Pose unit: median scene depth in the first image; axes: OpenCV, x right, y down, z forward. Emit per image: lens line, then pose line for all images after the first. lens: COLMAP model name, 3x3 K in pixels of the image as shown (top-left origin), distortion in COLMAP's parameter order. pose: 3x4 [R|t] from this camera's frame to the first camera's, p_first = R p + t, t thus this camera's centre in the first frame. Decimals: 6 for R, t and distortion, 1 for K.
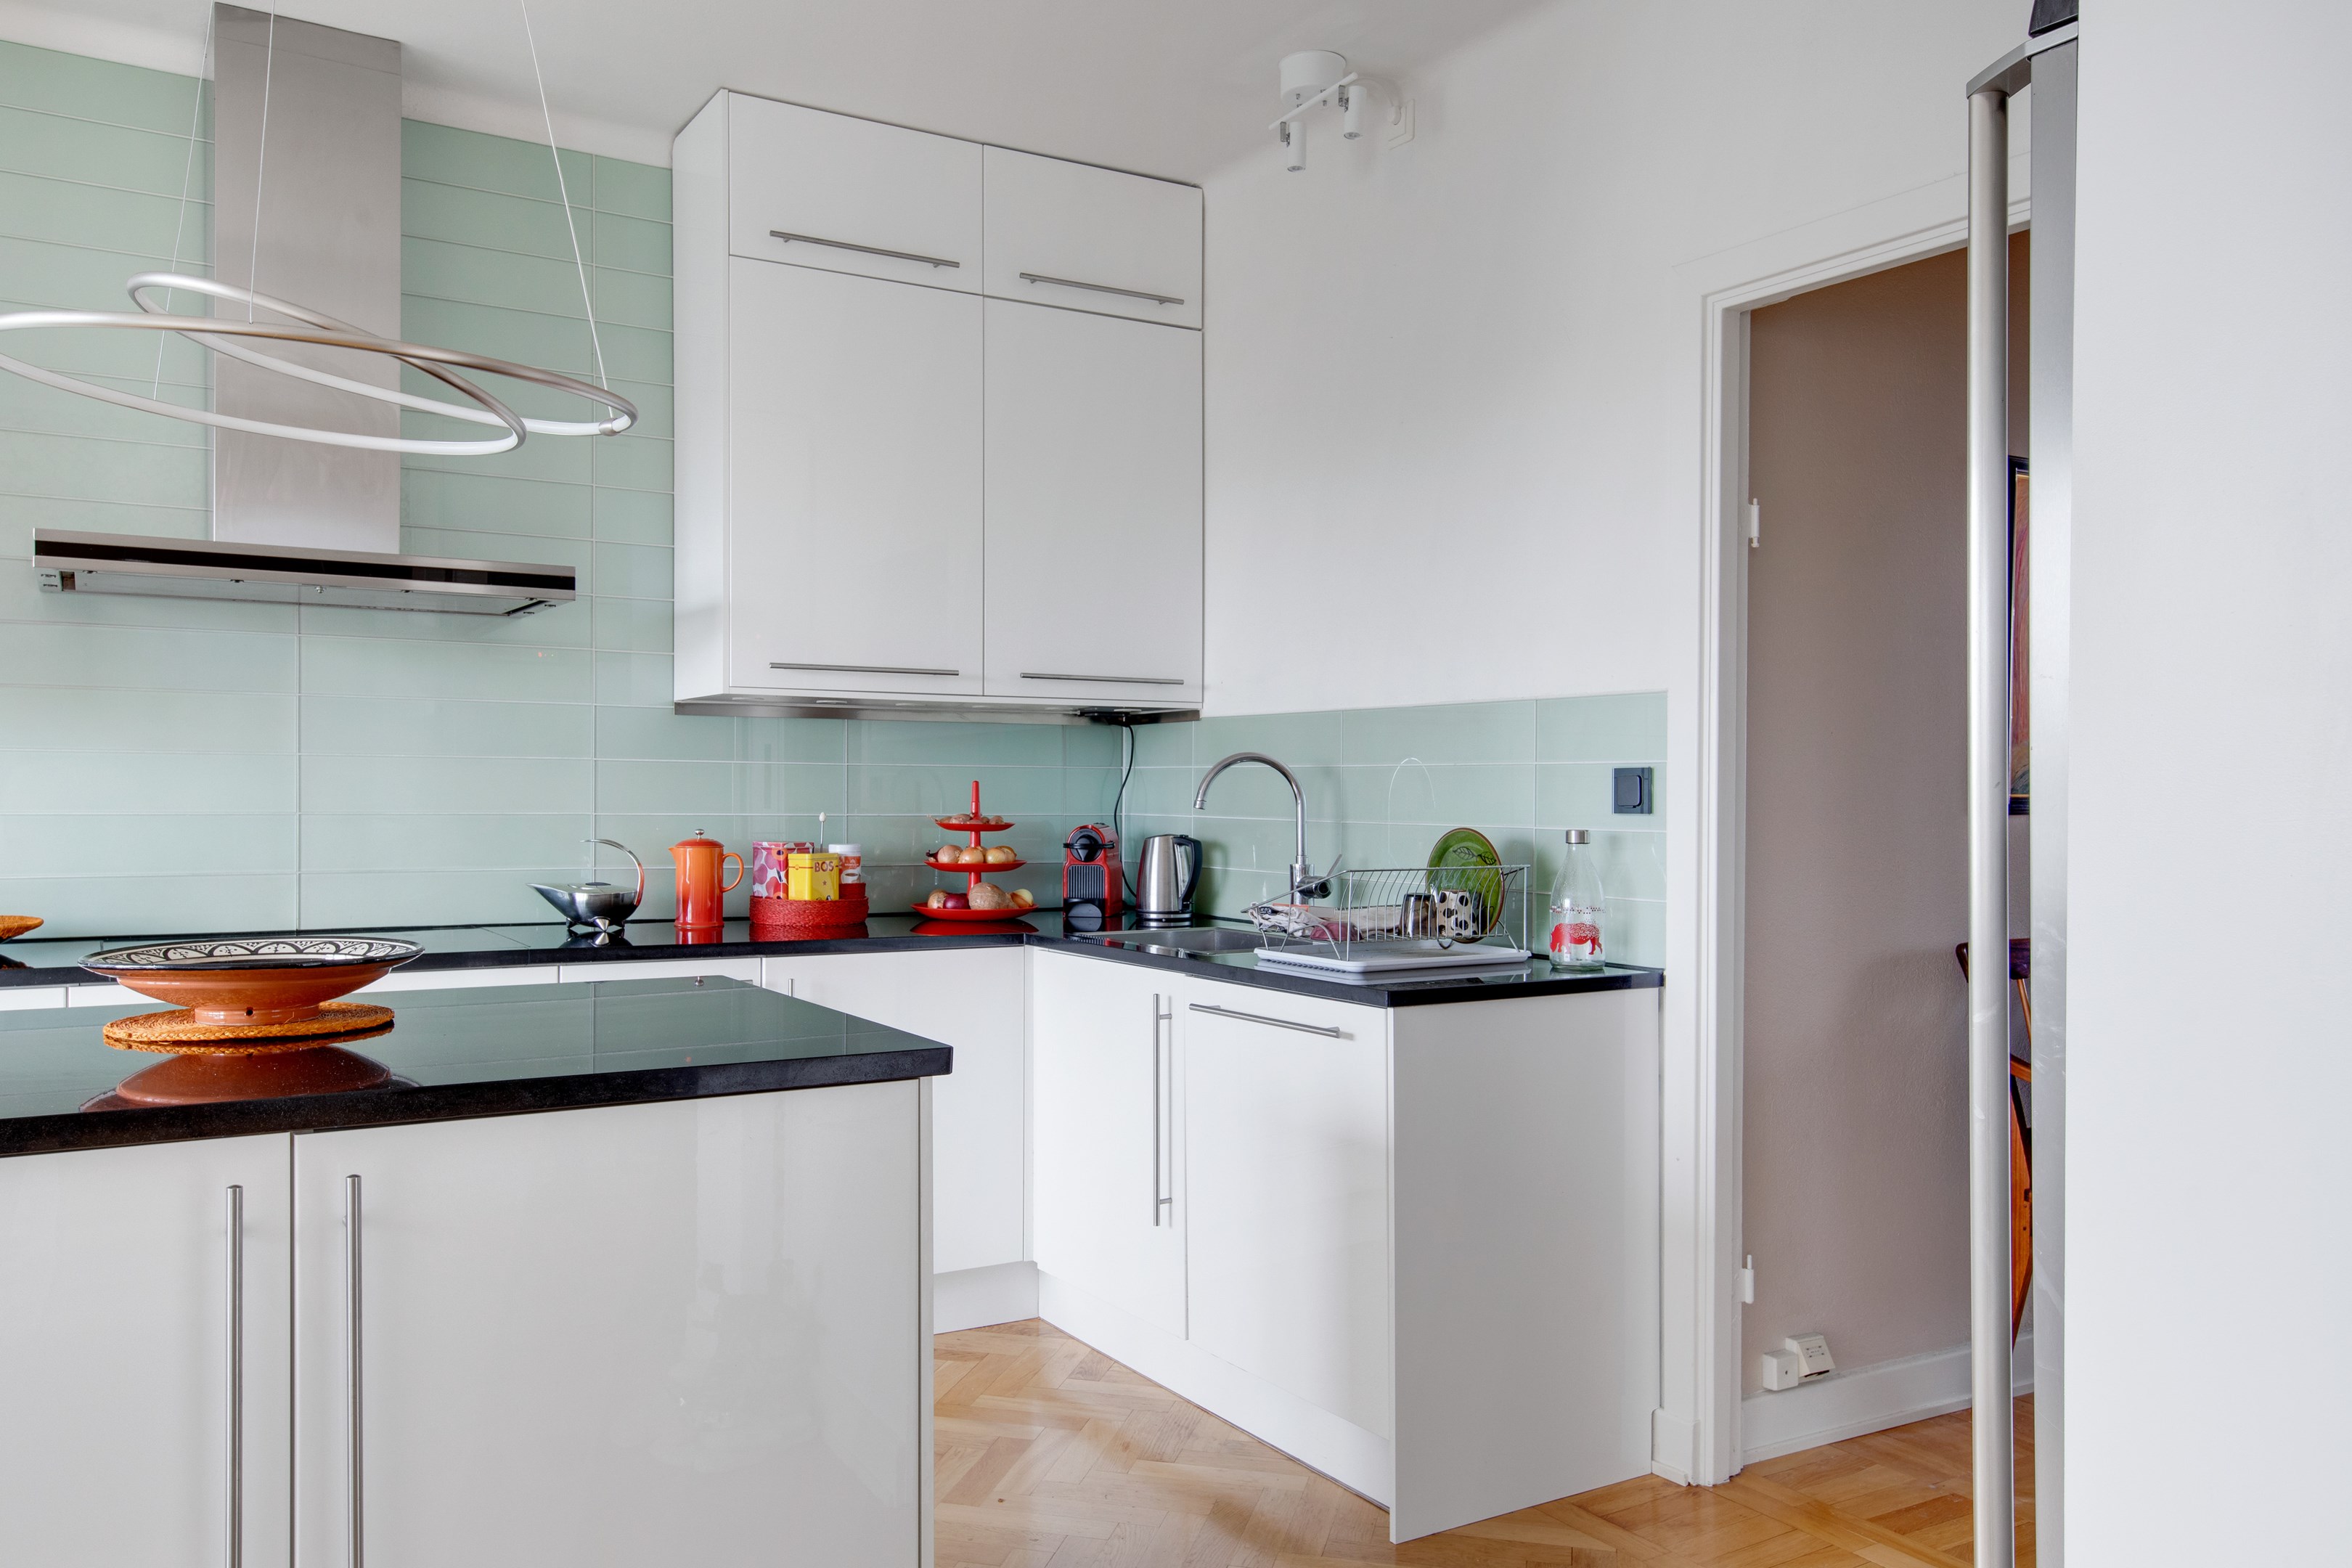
lens RADIAL K [[1842.9, 0, 1182.1], [0, 1842.9, 809.7], [0, 0, 1]] dist [0.041426, 0.000227]
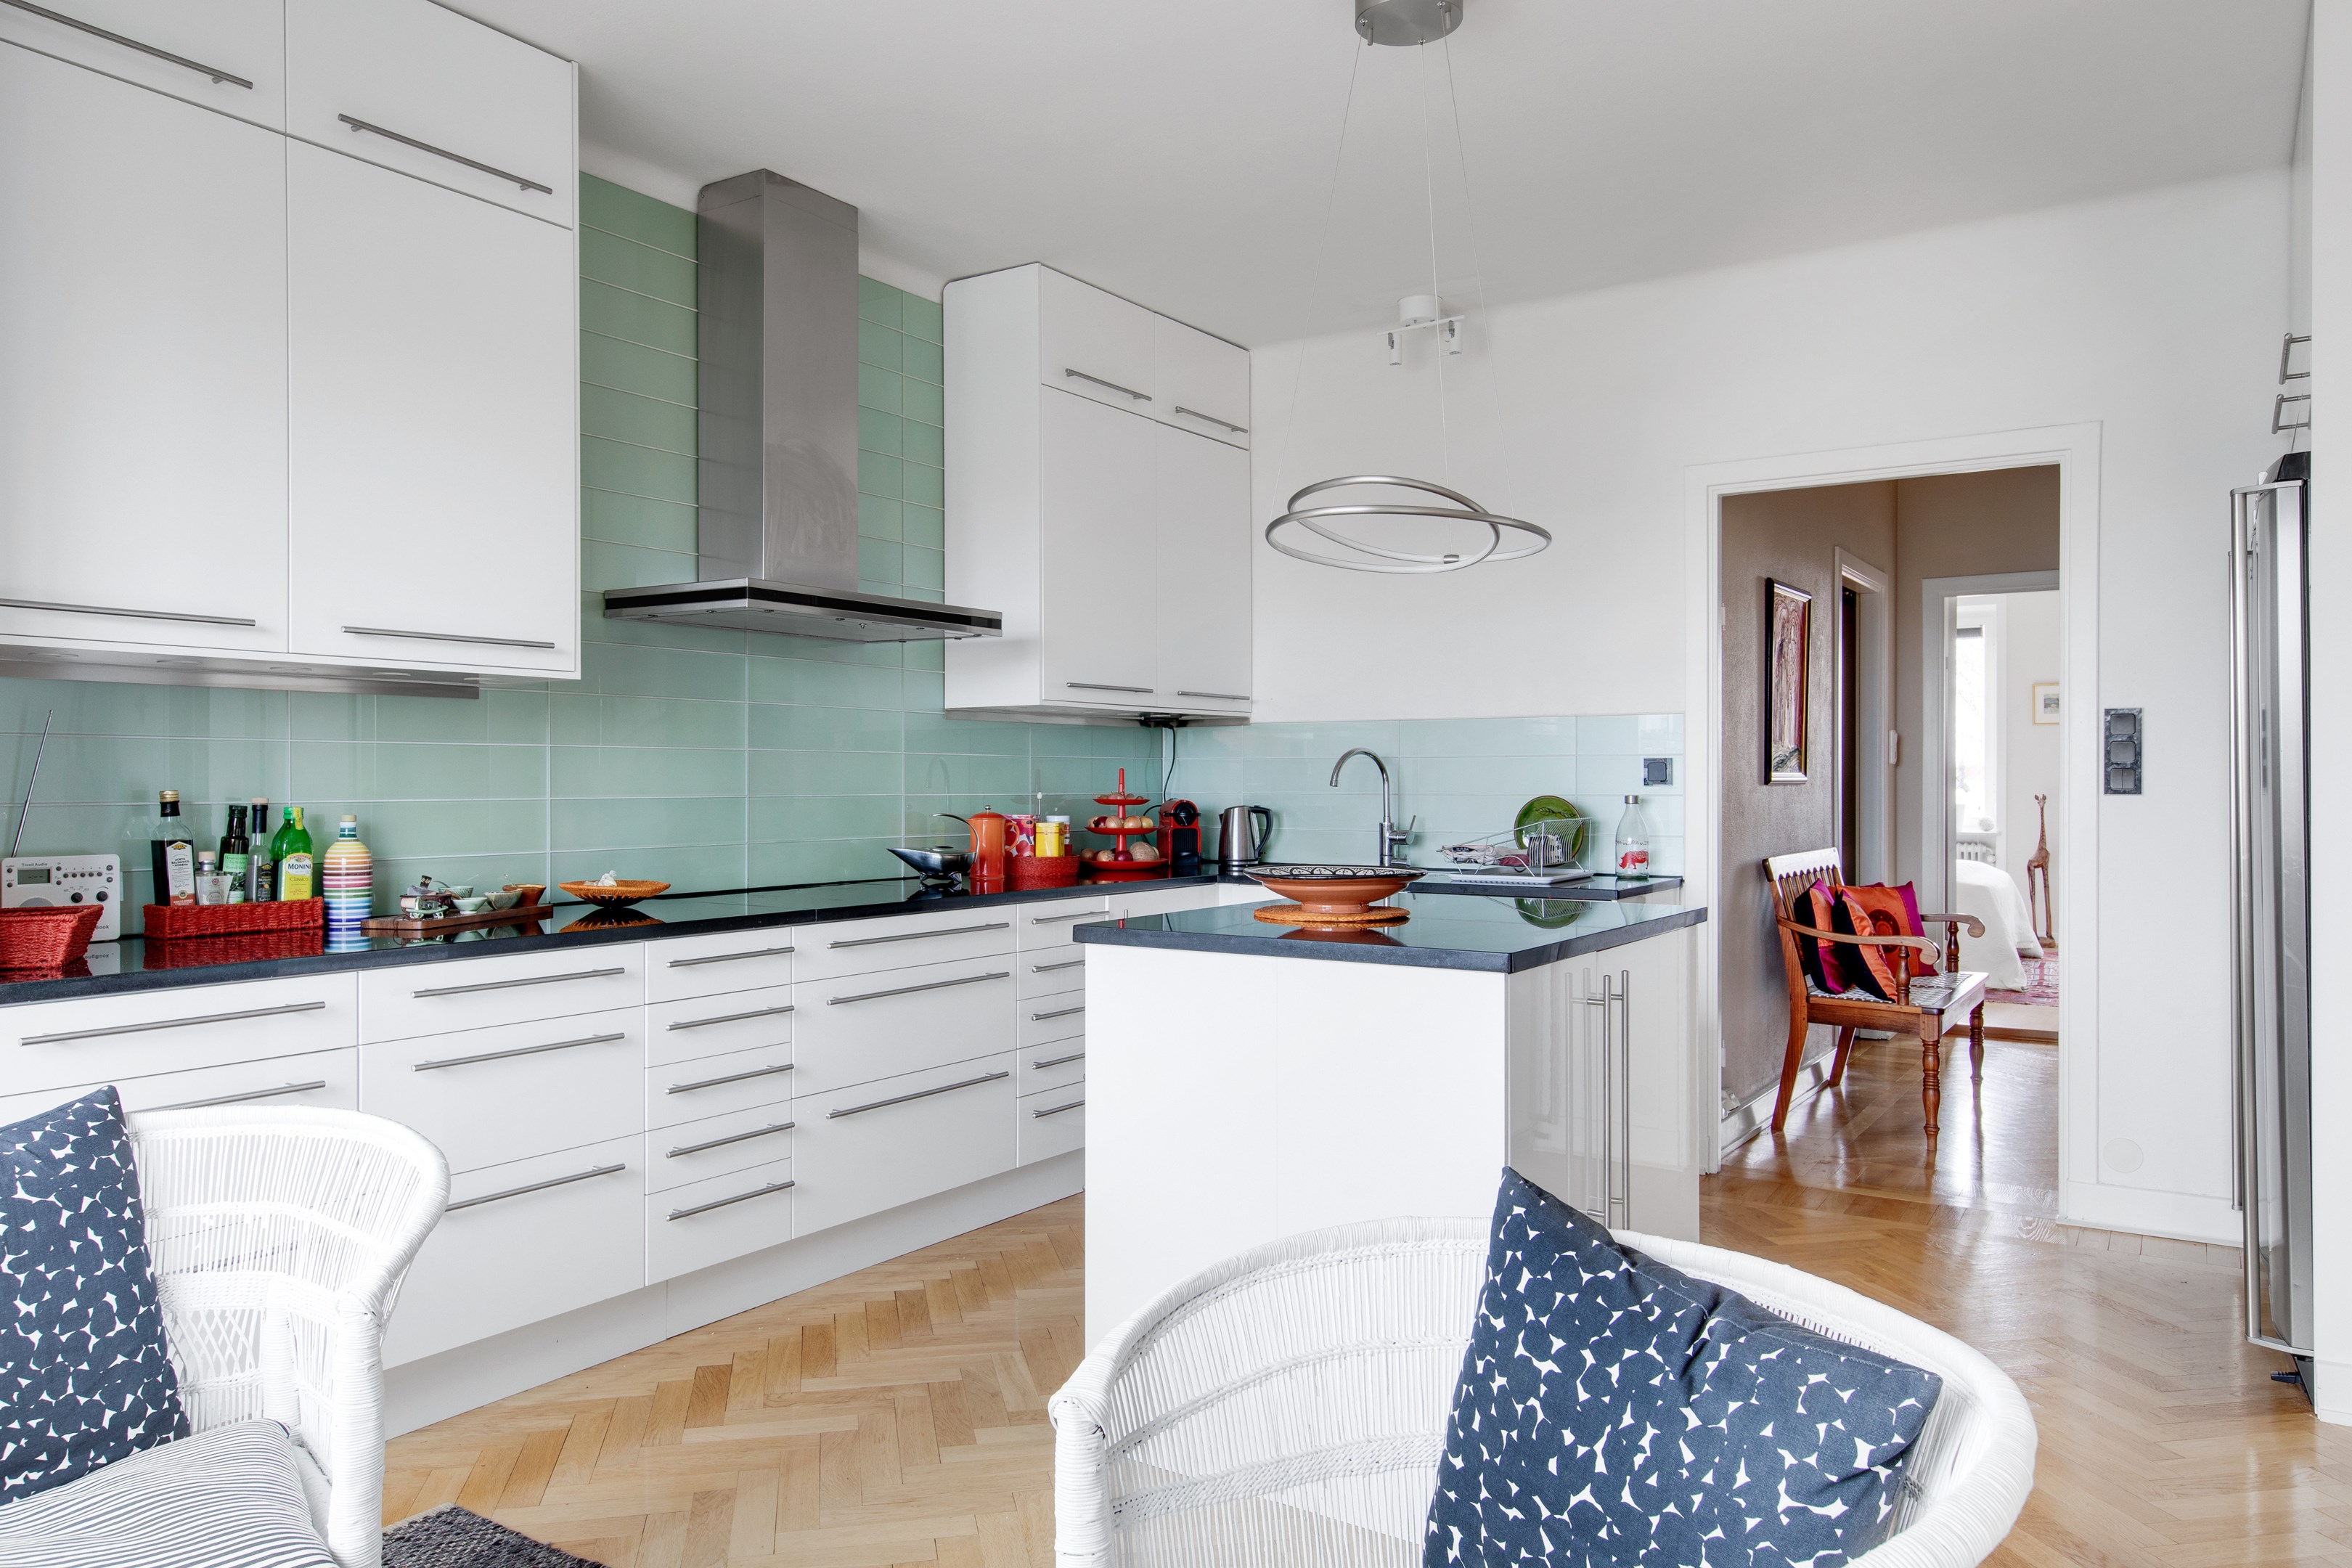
lens RADIAL K [[1675.8, 0, 1180.6], [0, 1675.8, 797.8], [0, 0, 1]] dist [0.006090, 0.003760]
pose [[0.894304, -0.012322, 0.447290, -0.661416], [0.011503, 0.999923, 0.004547, 0.001049], [-0.447312, 0.001079, 0.894378, -0.139173]]
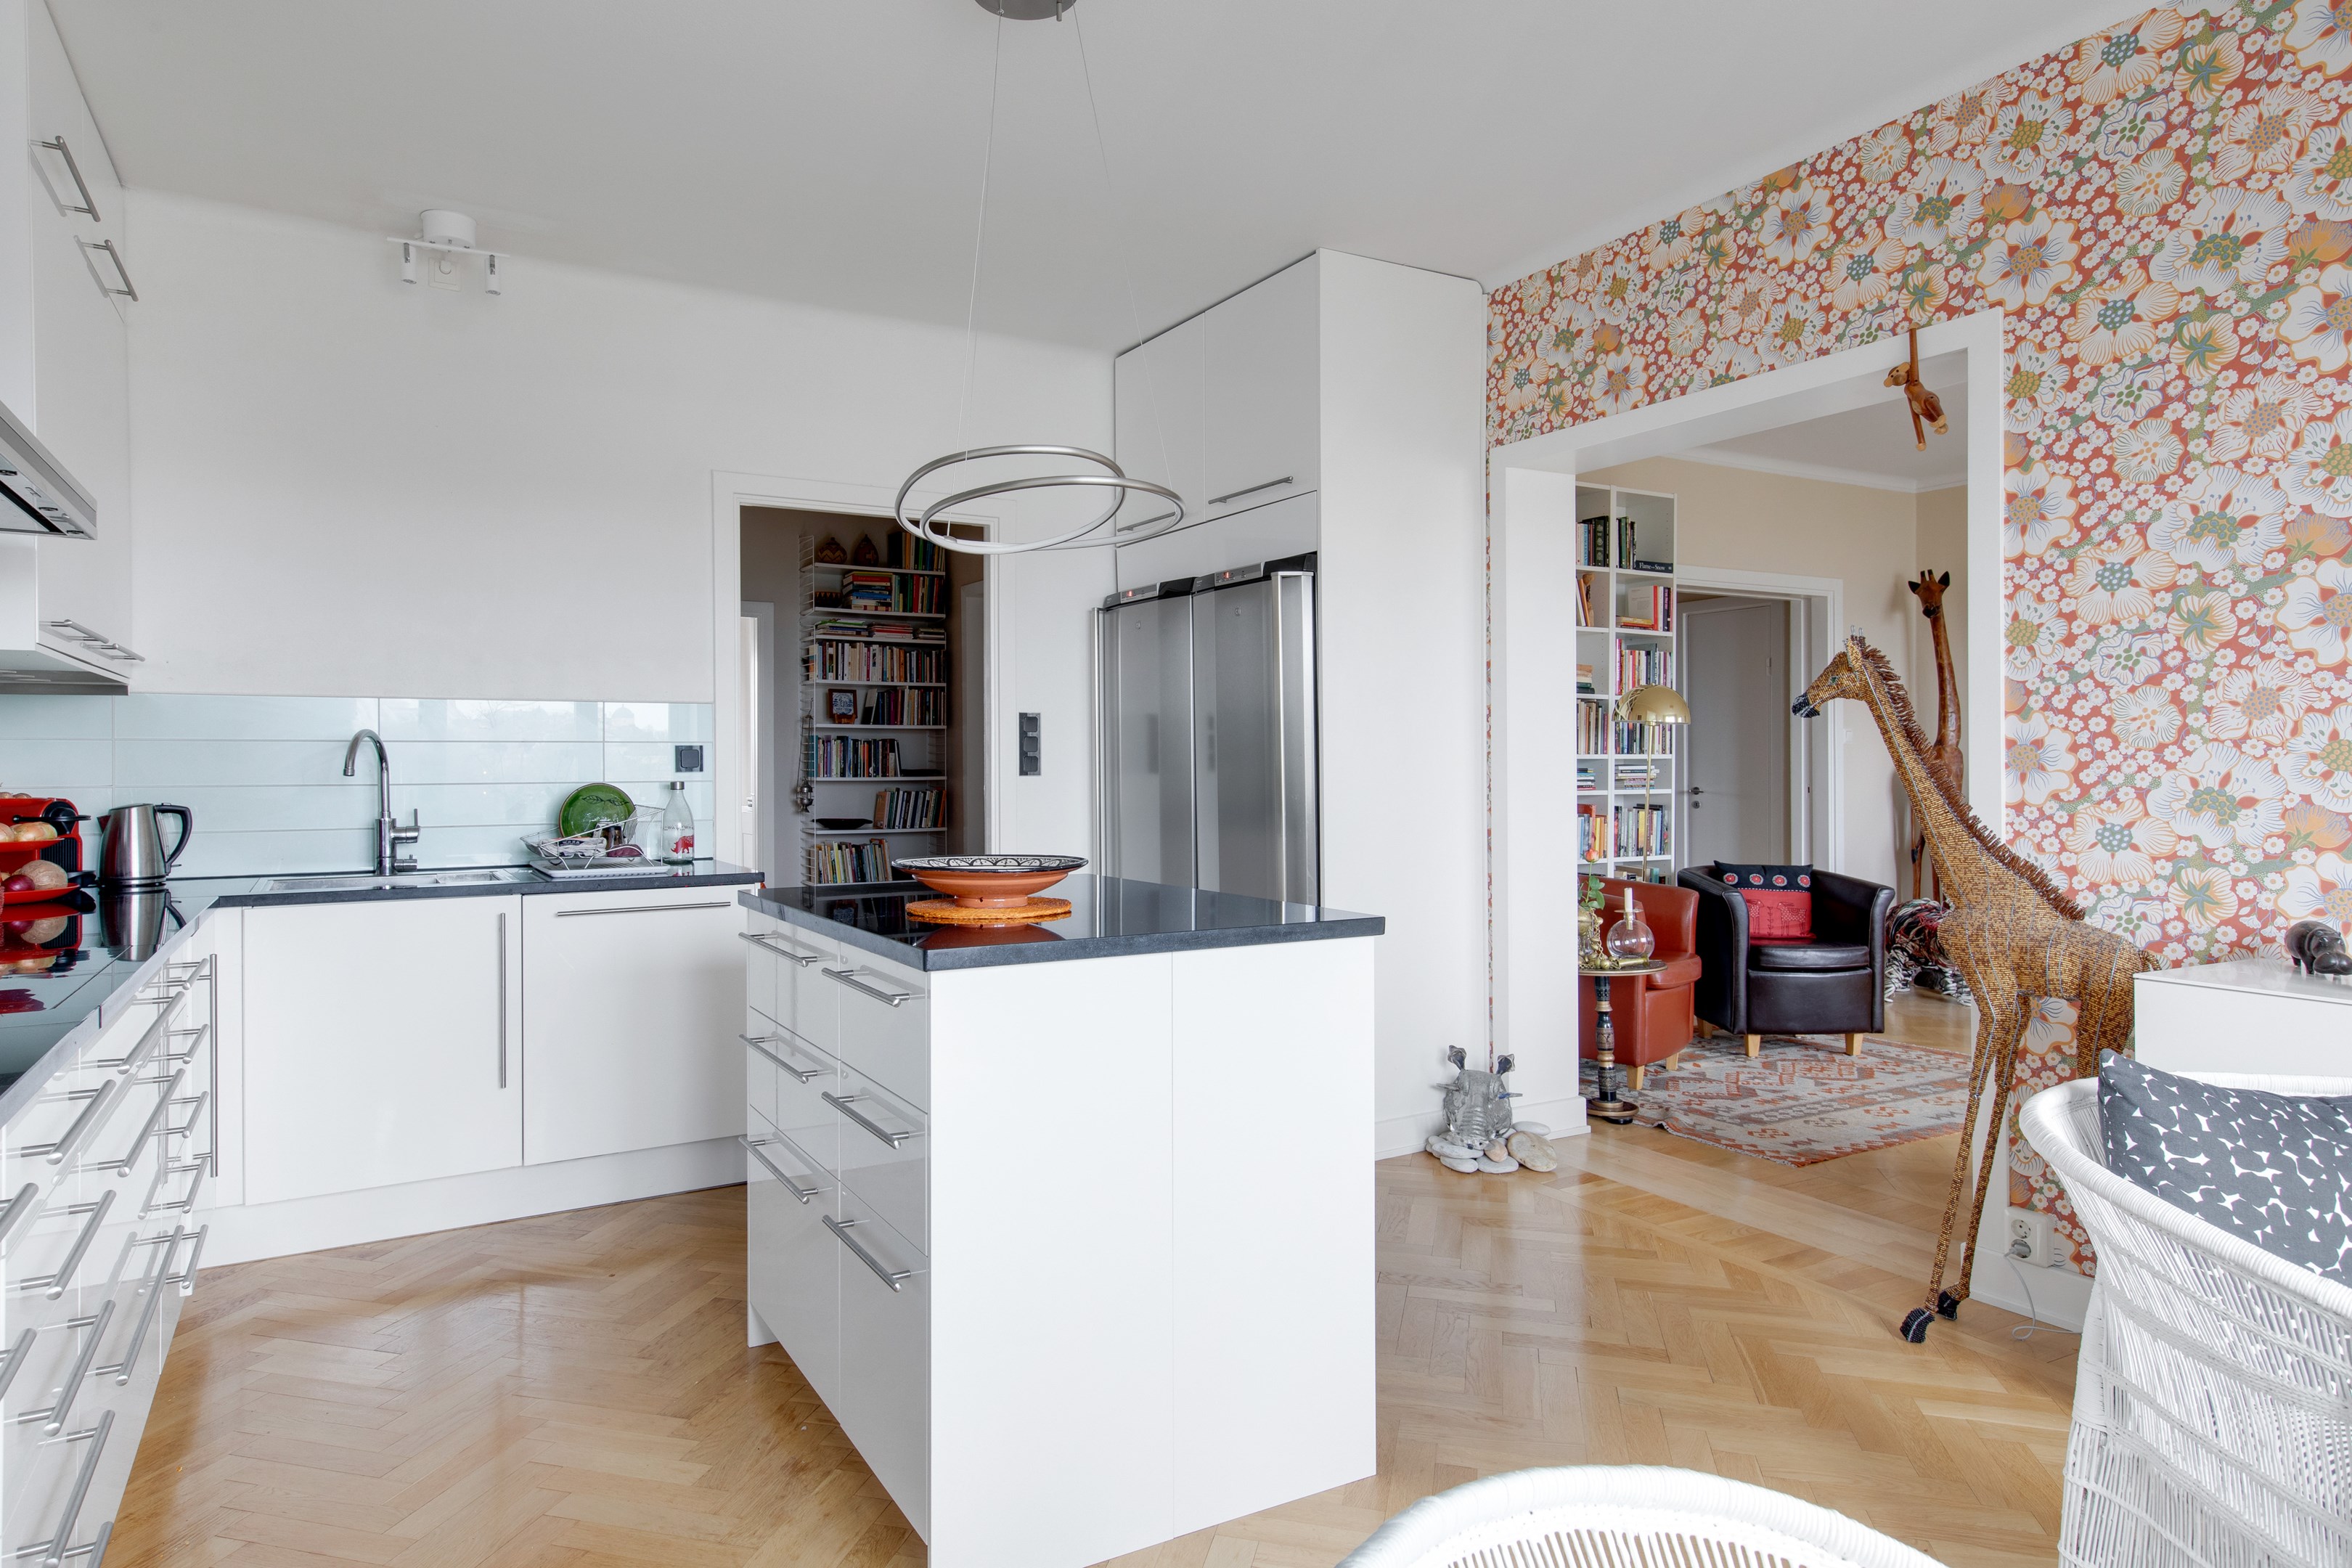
lens RADIAL K [[1404.0, 0, 1169.2], [0, 1404.0, 760.8], [0, 0, 1]] dist [0.009894, 0.002349]
pose [[0.012752, -0.005740, 0.999902, -0.848560], [0.015638, 0.999862, 0.005540, -0.006426], [-0.999796, 0.015566, 0.012840, 0.426312]]
